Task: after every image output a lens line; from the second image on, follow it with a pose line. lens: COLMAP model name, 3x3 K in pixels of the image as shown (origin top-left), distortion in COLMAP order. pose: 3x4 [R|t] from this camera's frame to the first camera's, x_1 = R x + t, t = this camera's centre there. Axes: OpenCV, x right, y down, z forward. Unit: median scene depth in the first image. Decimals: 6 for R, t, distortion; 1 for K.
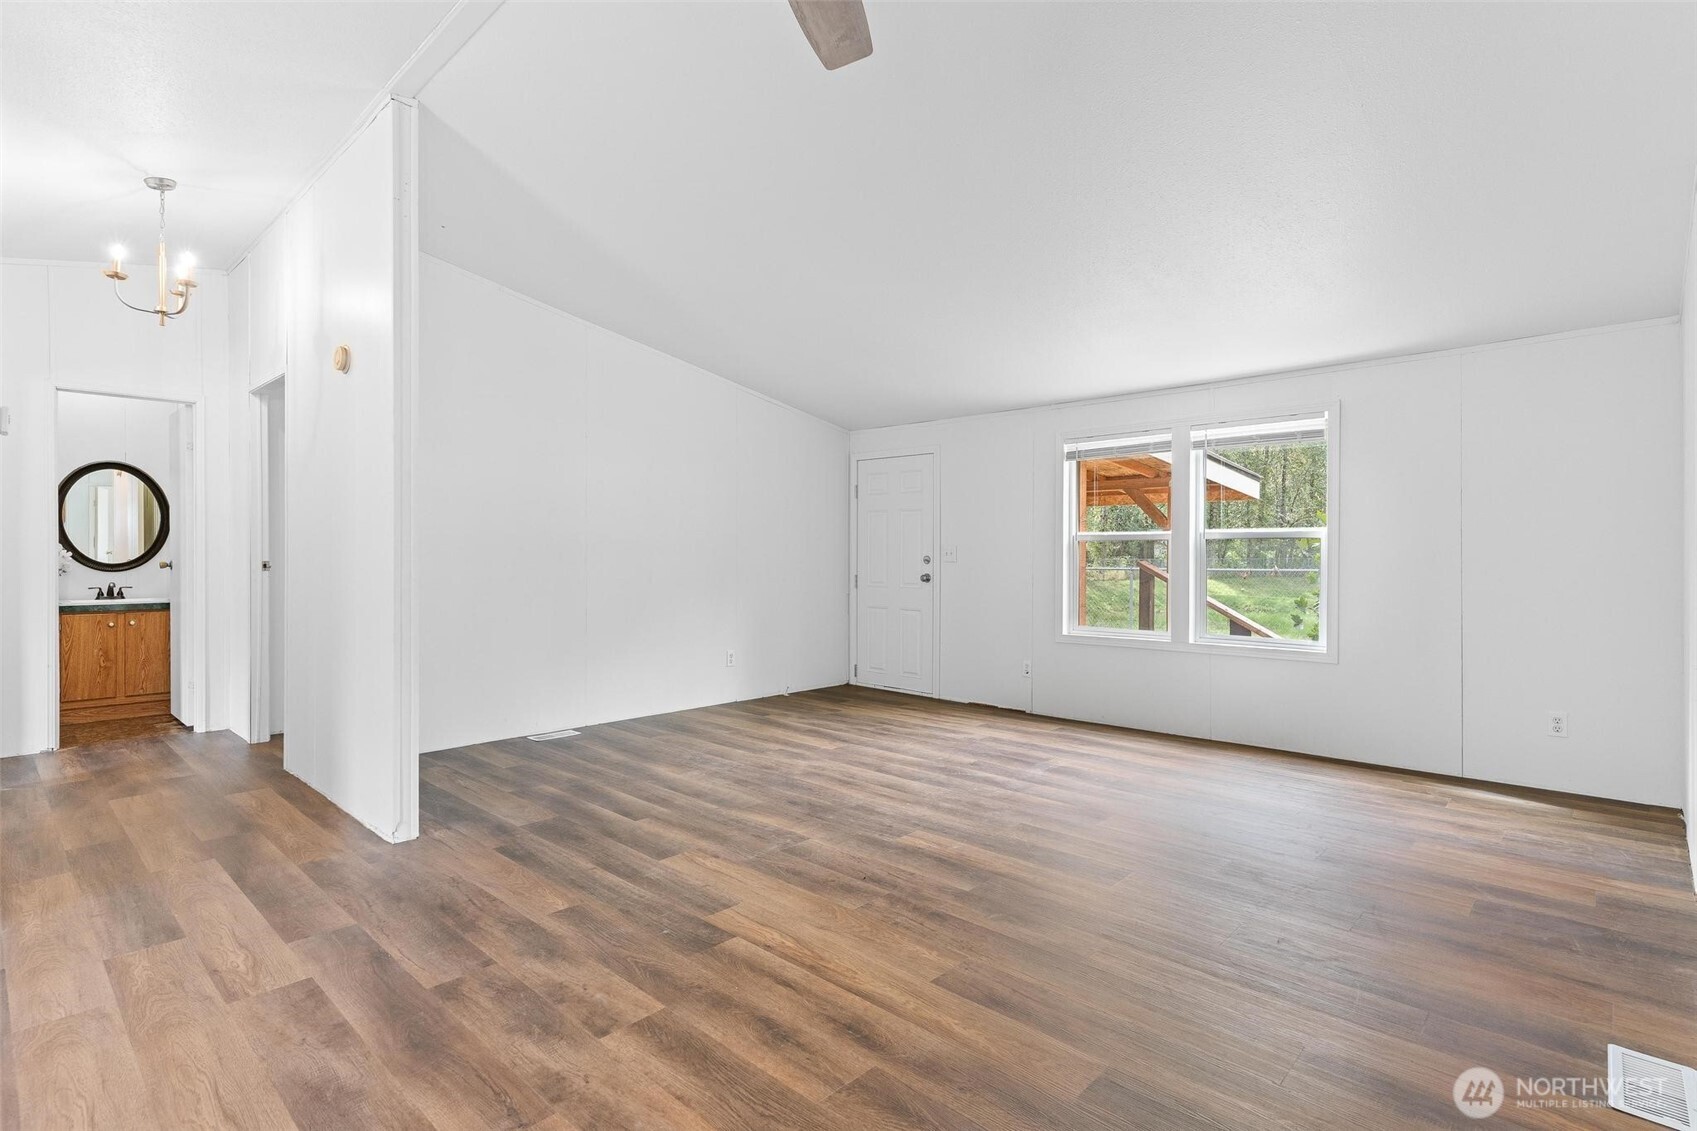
lens RADIAL K [[819.7, 0, 867.8], [0, 819.7, 566.9], [0, 0, 1]] dist [-0.000146, 0.000499]
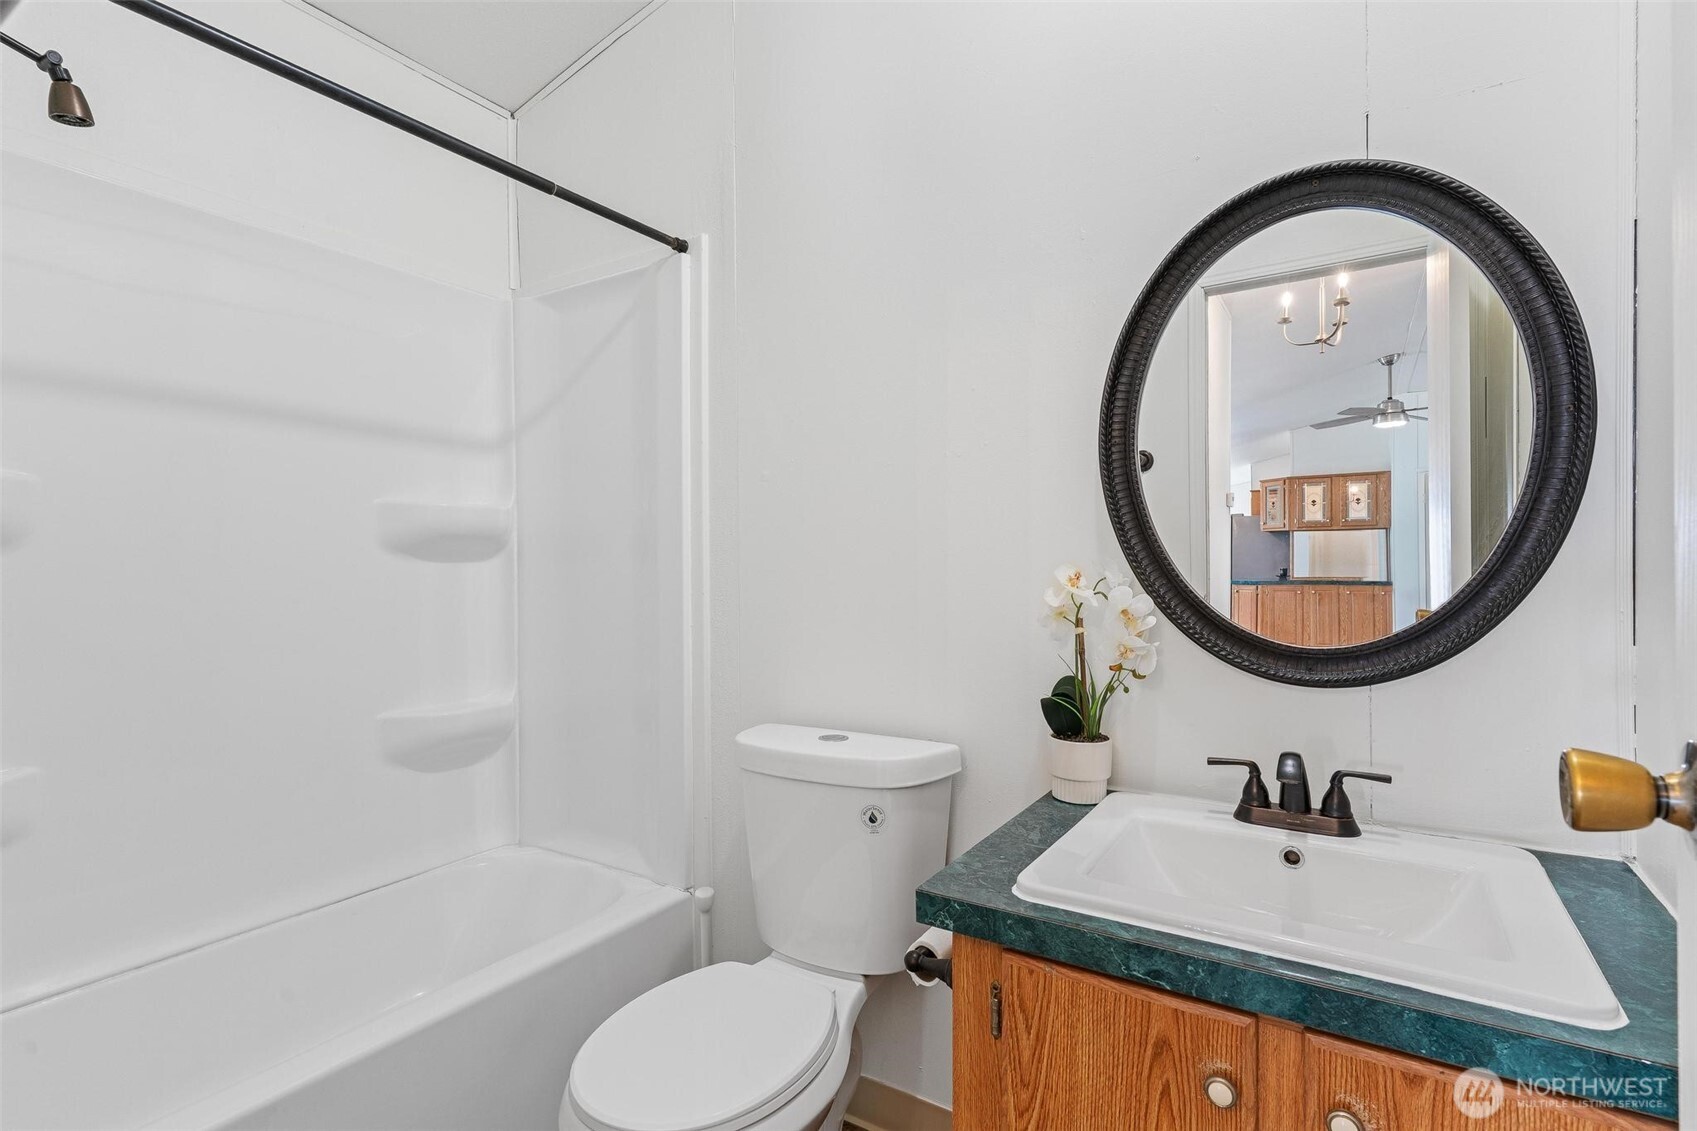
lens RADIAL K [[827.1, 0, 848.4], [0, 827.1, 578.3], [0, 0, 1]] dist [0.002955, 0.000724]
pose [[0.169859, 0.000286, -0.985468, -0.749125], [-0.009154, 0.999957, -0.001288, -0.018276], [0.985426, 0.009240, 0.169855, 0.862299]]
